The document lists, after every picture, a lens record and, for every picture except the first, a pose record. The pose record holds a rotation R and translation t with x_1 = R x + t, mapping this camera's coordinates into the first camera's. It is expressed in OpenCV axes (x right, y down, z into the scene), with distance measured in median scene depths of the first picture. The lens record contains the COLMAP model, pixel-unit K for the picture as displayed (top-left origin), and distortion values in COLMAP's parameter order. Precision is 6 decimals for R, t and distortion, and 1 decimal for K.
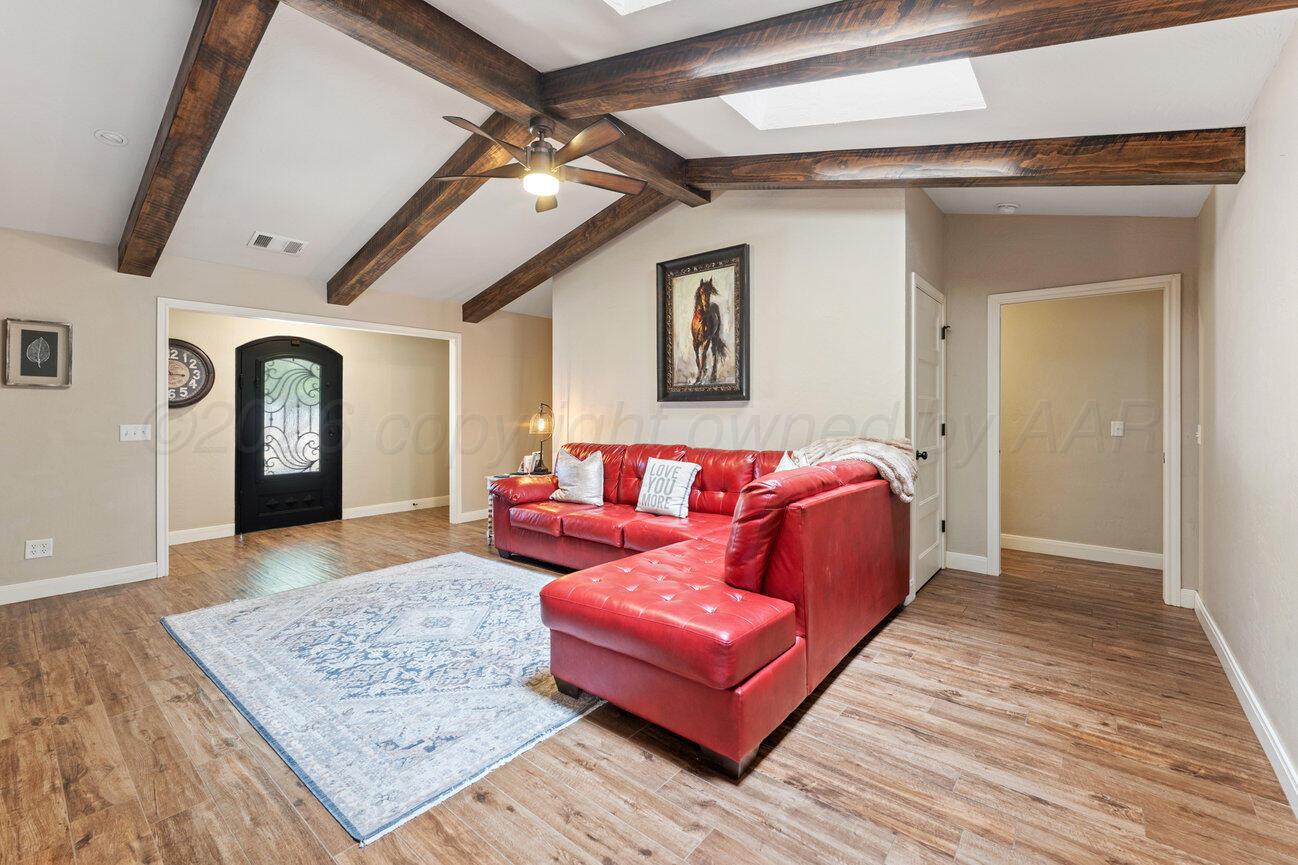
lens RADIAL K [[547.6, 0, 638.3], [0, 547.6, 413.4], [0, 0, 1]] dist [0.002215, -0.000607]
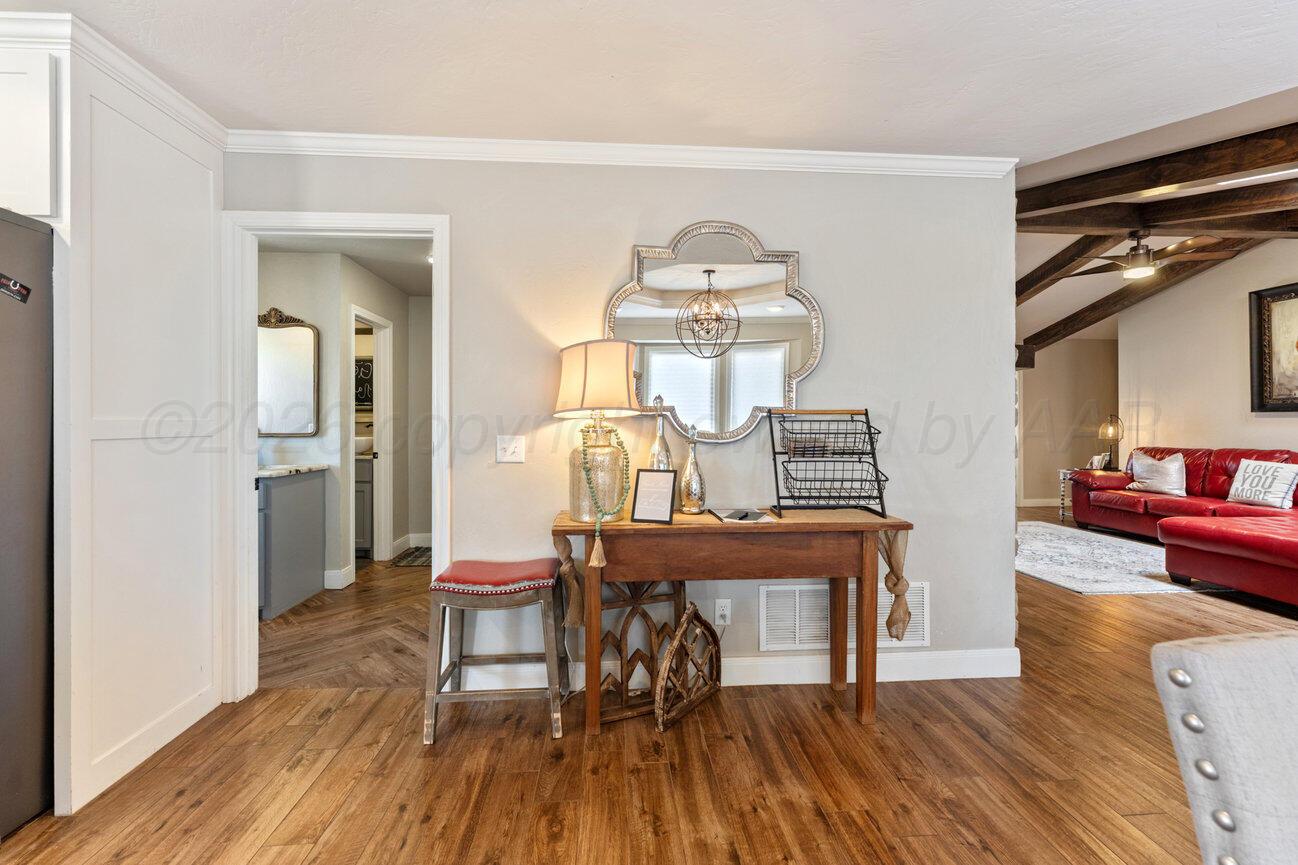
lens RADIAL K [[547.6, 0, 628.2], [0, 547.6, 419.4], [0, 0, 1]] dist [0.002215, -0.000607]
pose [[0.695274, -0.004715, -0.718730, -0.052834], [0.003952, 0.999988, -0.002736, -0.009094], [0.718734, -0.000938, 0.695284, -0.832755]]
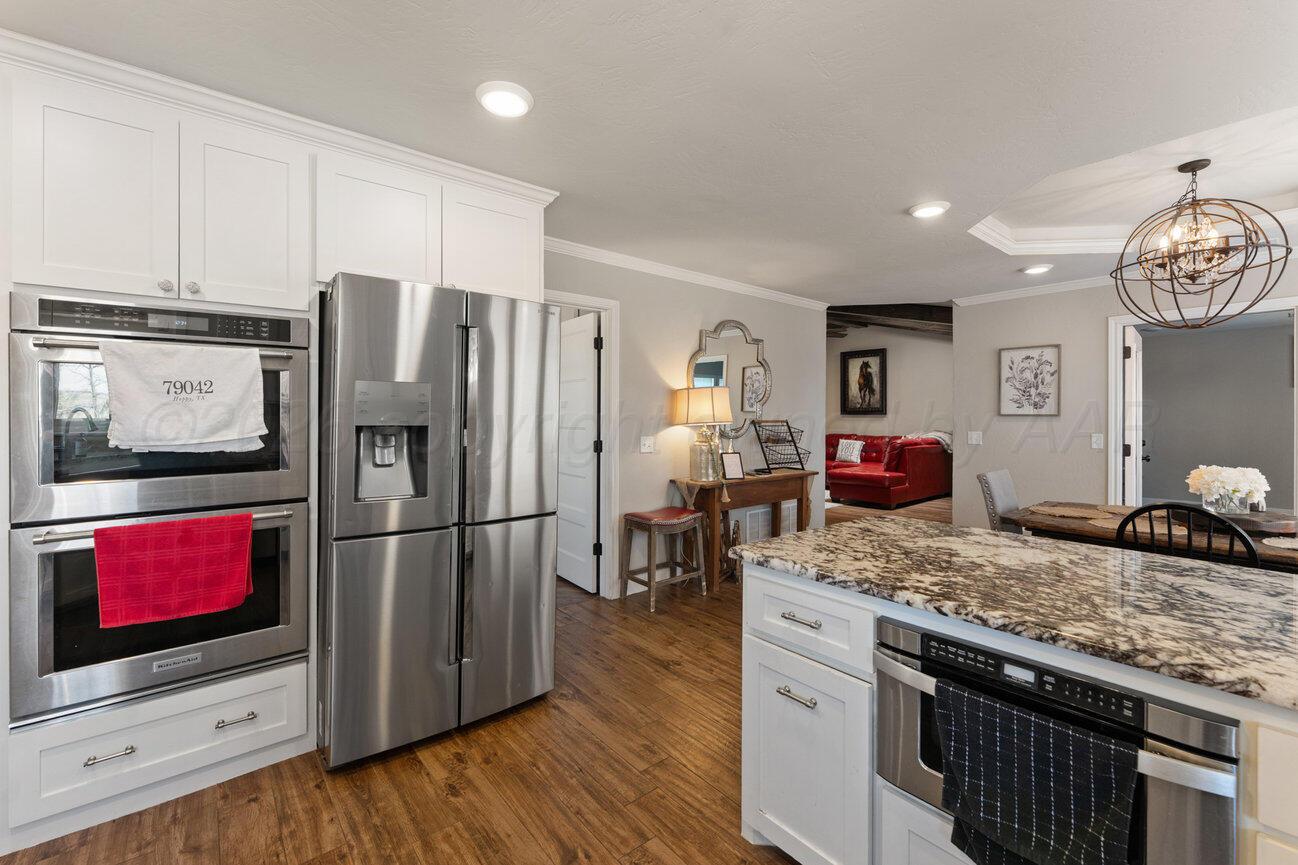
lens RADIAL K [[547.6, 0, 627.5], [0, 547.6, 411.0], [0, 0, 1]] dist [0.002215, -0.000607]
pose [[0.979501, 0.000587, -0.201439, -0.408283], [-0.000401, 0.999999, 0.000964, -0.041603], [0.201439, -0.000863, 0.979501, -1.509468]]
